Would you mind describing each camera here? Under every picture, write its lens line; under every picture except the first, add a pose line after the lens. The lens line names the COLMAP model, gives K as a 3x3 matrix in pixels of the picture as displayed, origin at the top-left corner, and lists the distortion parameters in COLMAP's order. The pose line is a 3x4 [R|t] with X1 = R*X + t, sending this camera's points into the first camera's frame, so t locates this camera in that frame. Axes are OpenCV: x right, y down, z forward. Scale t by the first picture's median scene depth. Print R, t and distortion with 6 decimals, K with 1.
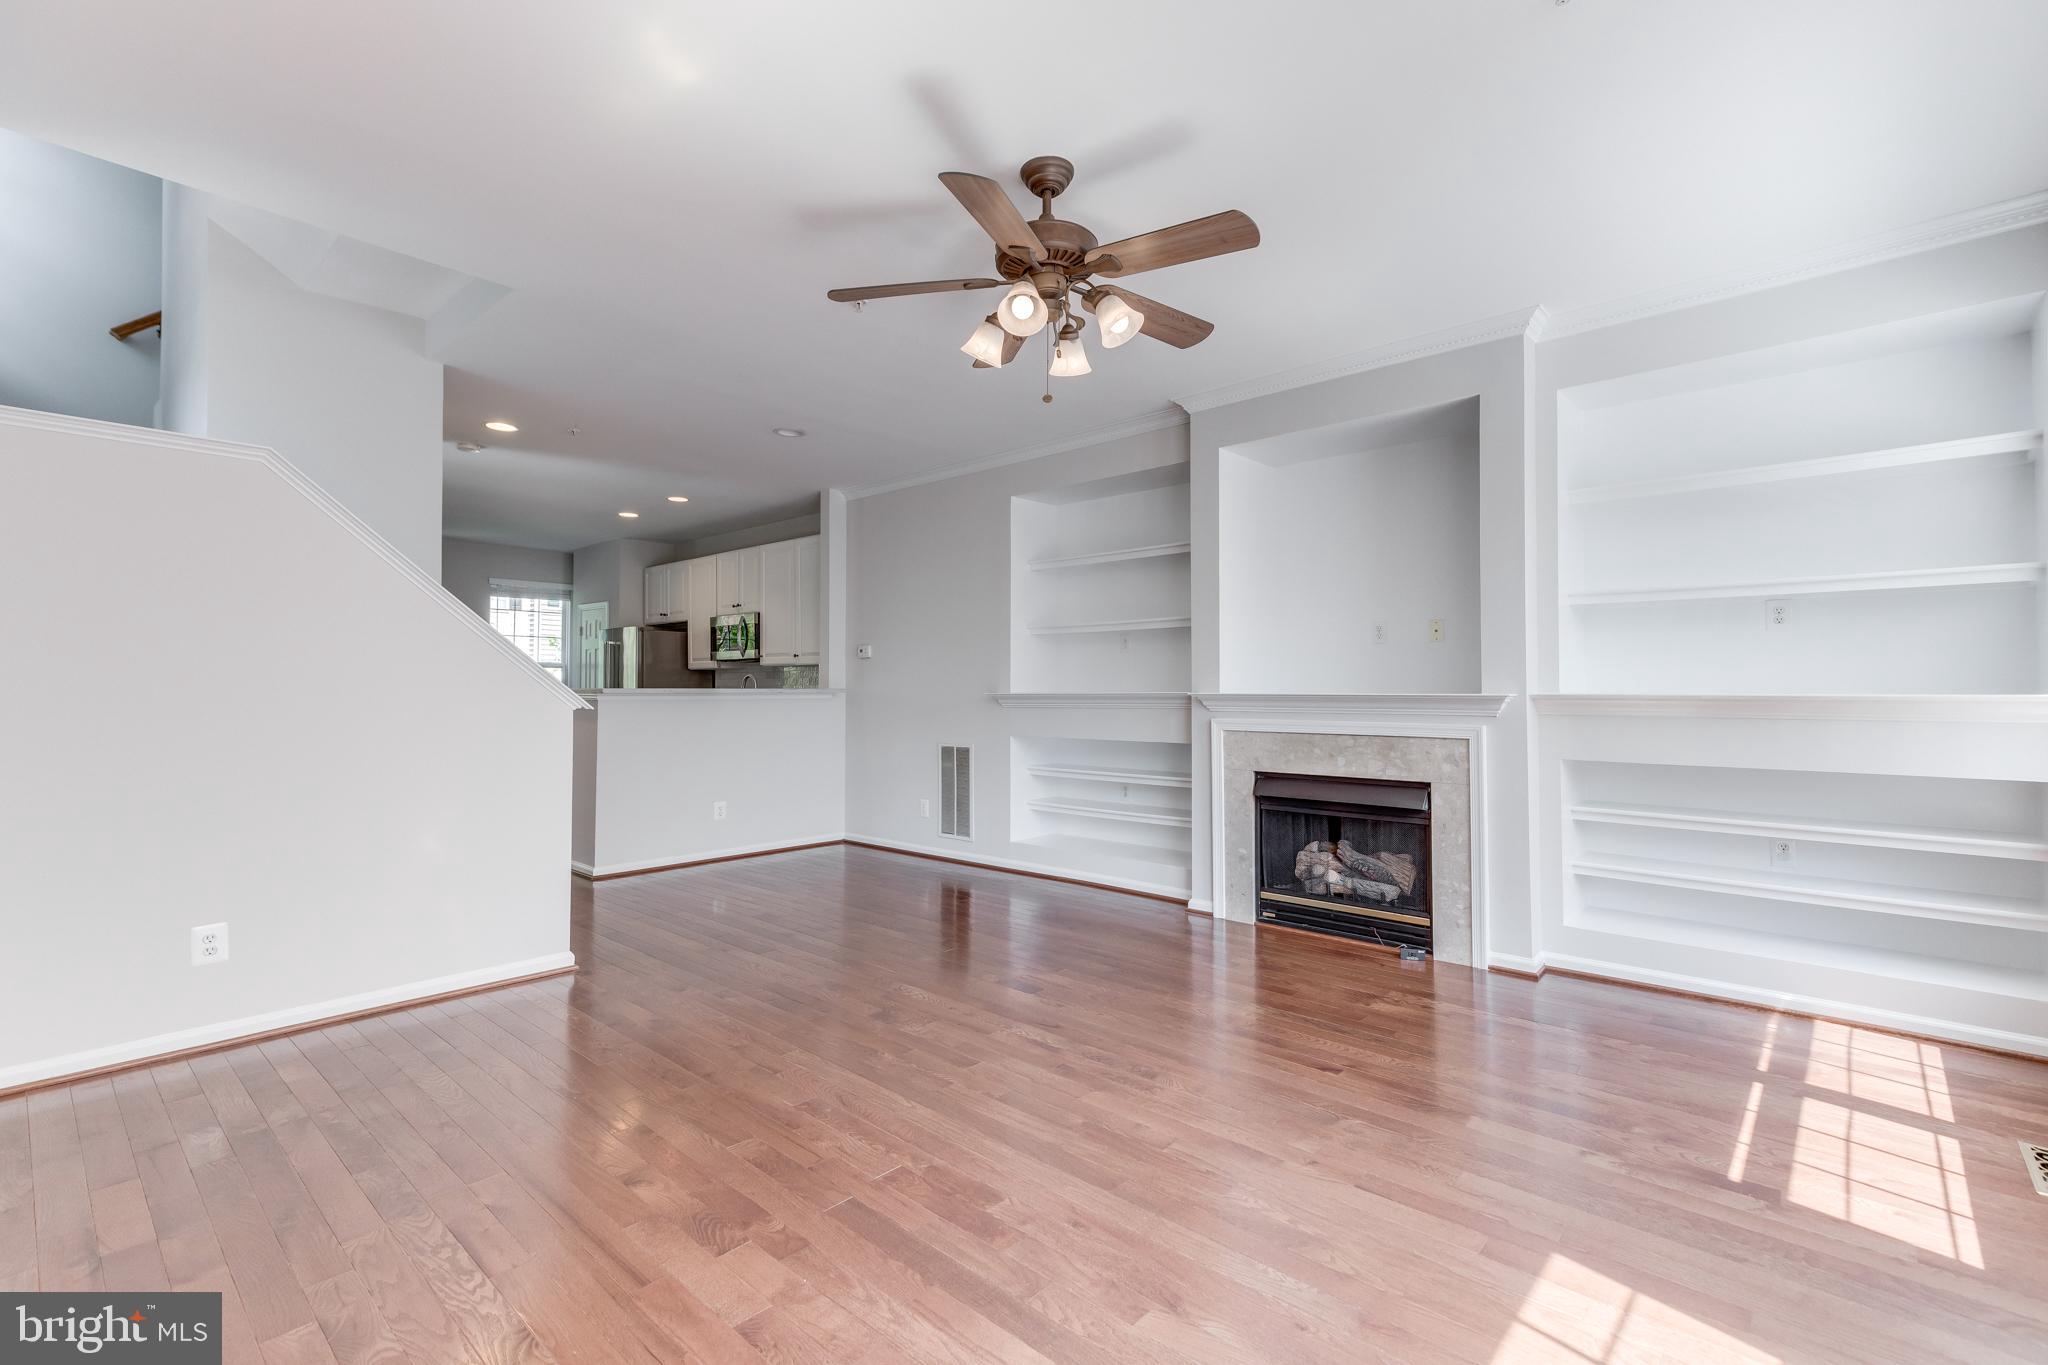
lens RADIAL K [[919.2, 0, 1026.2], [0, 919.2, 671.1], [0, 0, 1]] dist [0.016221, 0.000240]
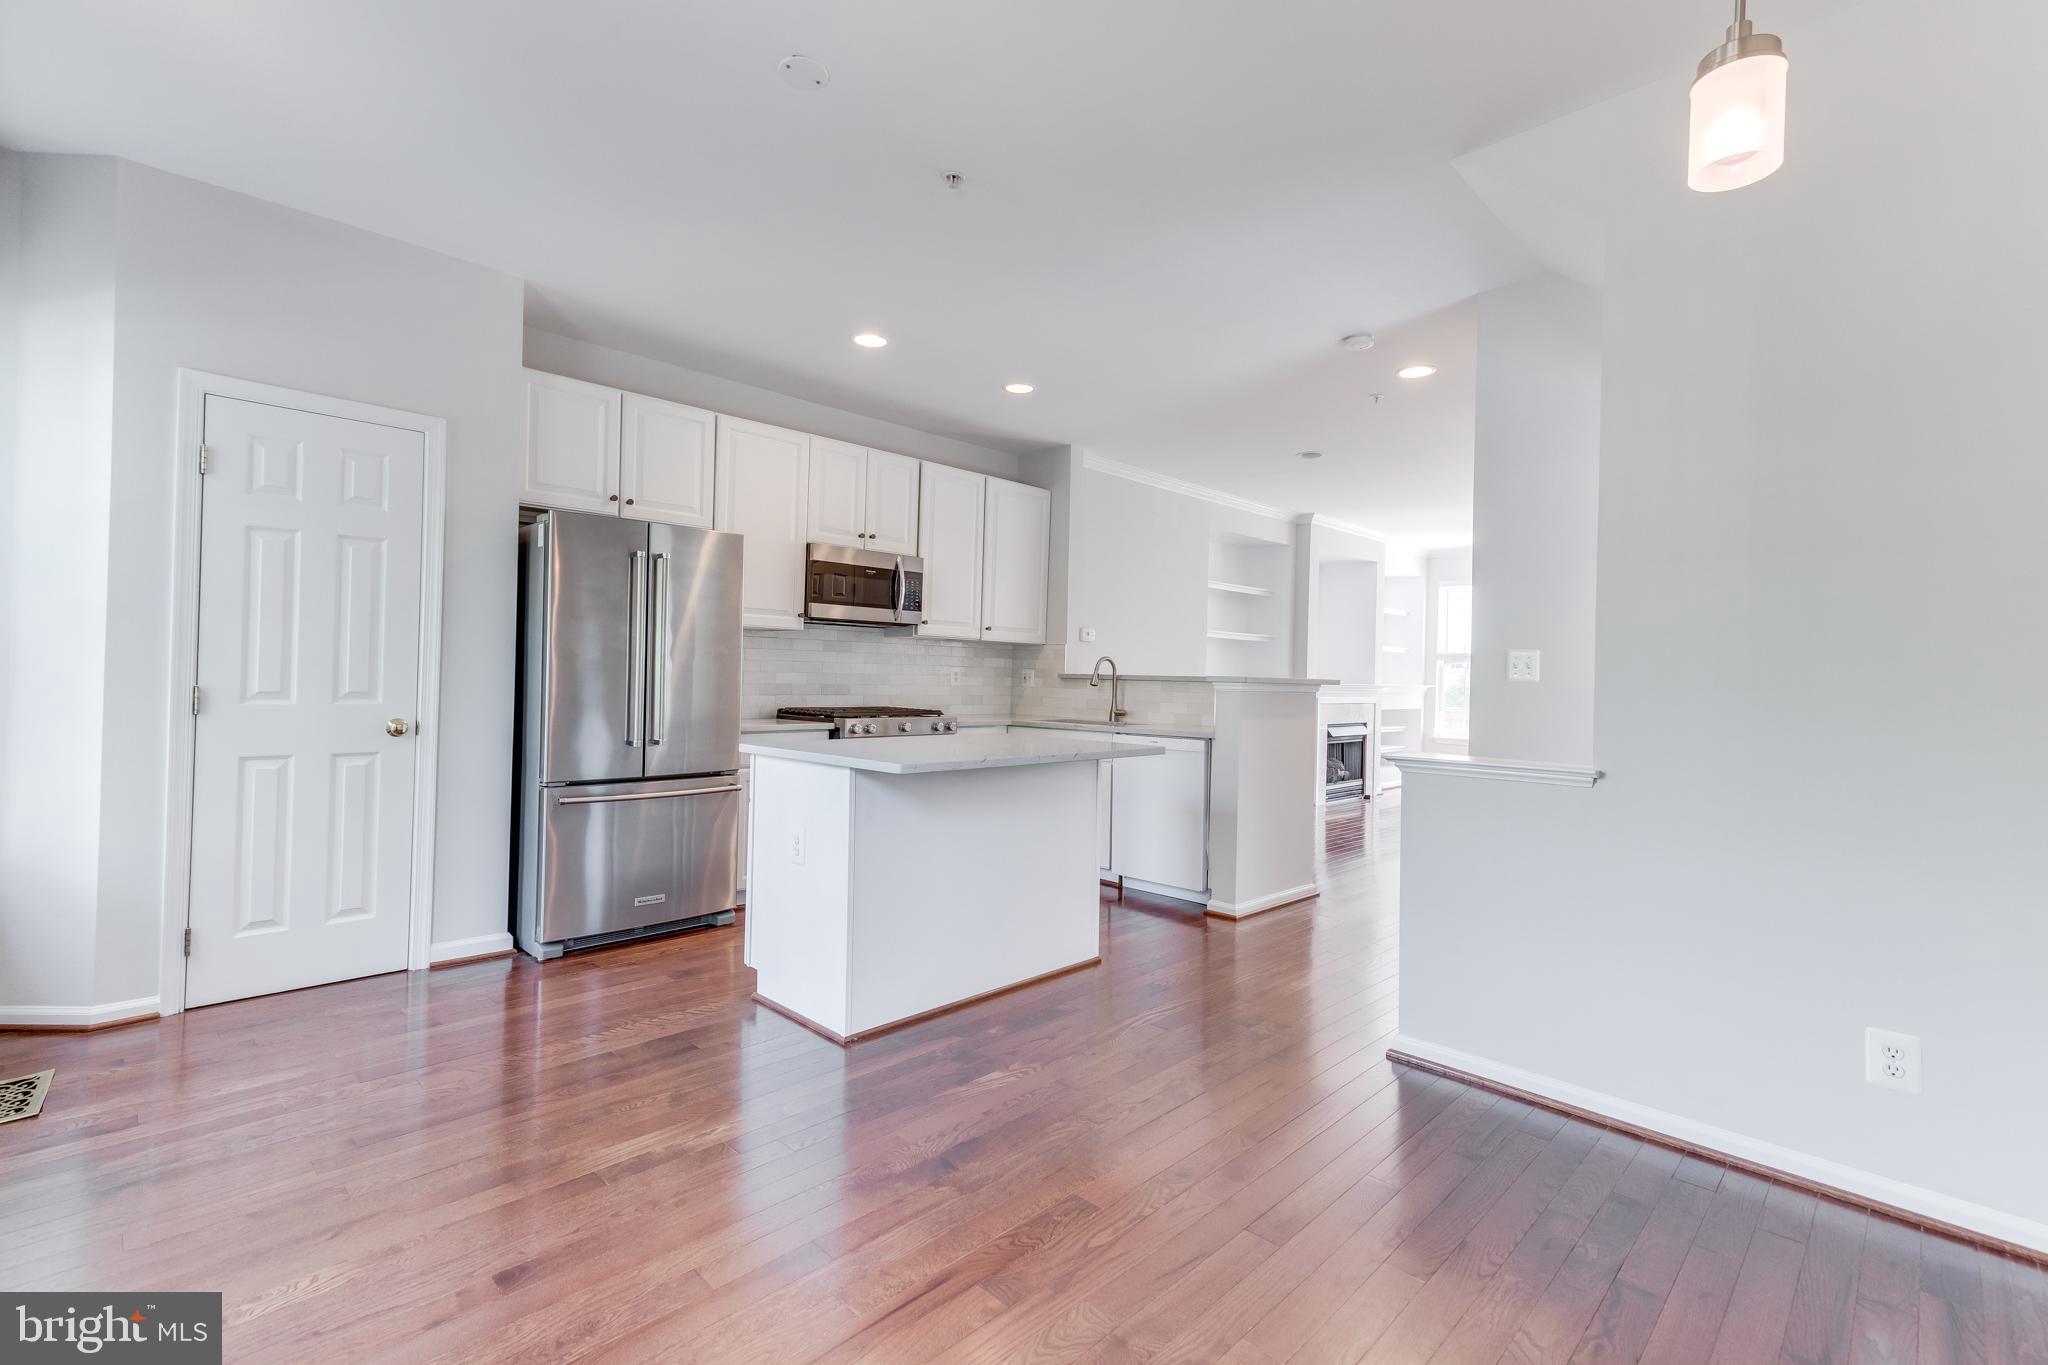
lens RADIAL K [[919.2, 0, 1026.2], [0, 919.2, 671.1], [0, 0, 1]] dist [0.016221, 0.000240]
pose [[0.041088, 0.003678, 0.999149, -1.688071], [-0.047204, 0.998884, -0.001736, 0.030807], [-0.998040, -0.047092, 0.041215, 1.546184]]
